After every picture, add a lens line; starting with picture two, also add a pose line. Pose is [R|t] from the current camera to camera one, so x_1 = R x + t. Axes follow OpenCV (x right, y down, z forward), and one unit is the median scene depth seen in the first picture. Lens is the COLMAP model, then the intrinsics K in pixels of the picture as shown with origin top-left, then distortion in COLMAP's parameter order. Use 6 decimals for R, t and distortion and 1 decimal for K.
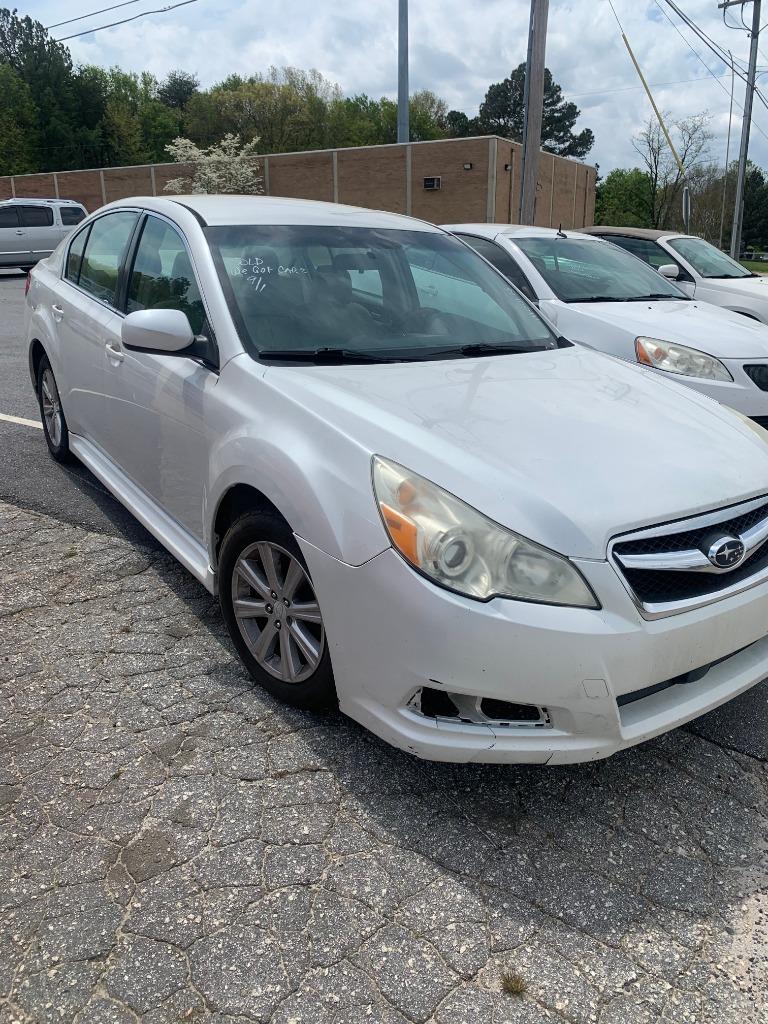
lens RADIAL K [[845.1, 0, 384.0], [0, 845.1, 512.0], [0, 0, 1]] dist [0.023147, -0.024107]
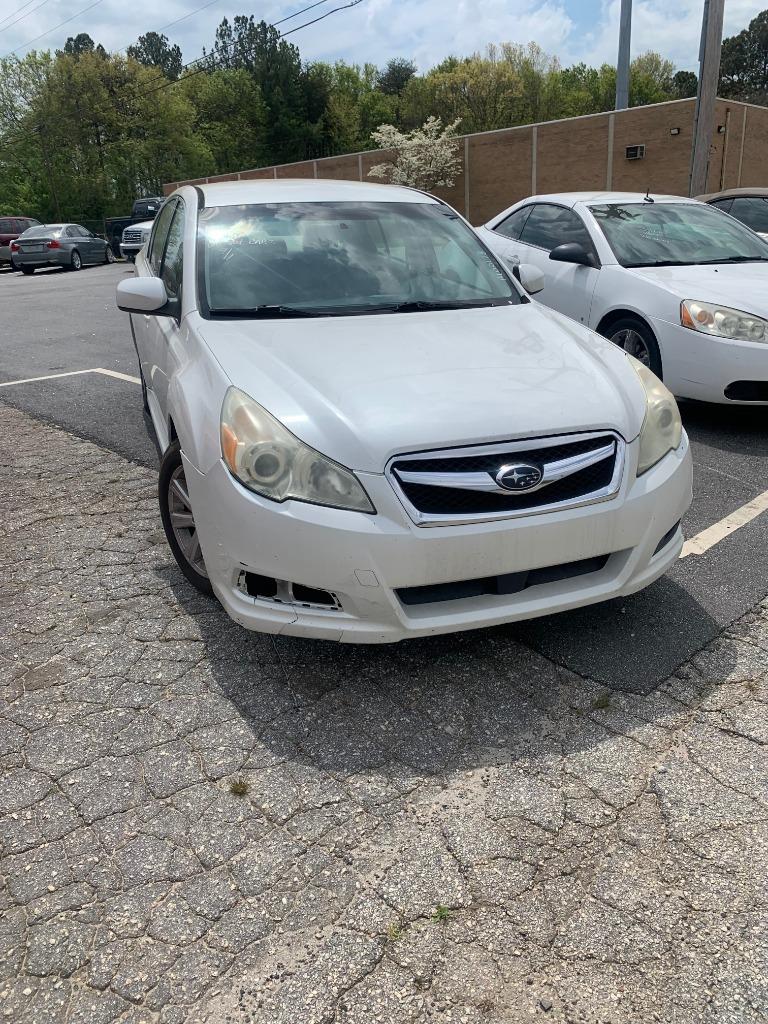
lens RADIAL K [[869.4, 0, 380.9], [0, 869.4, 518.4], [0, 0, 1]] dist [0.003149, 0.012008]
pose [[0.956222, 0.053307, -0.287746, 0.266837], [-0.048103, 0.998526, 0.025131, 0.038700], [0.288661, -0.010189, 0.957377, -0.074152]]
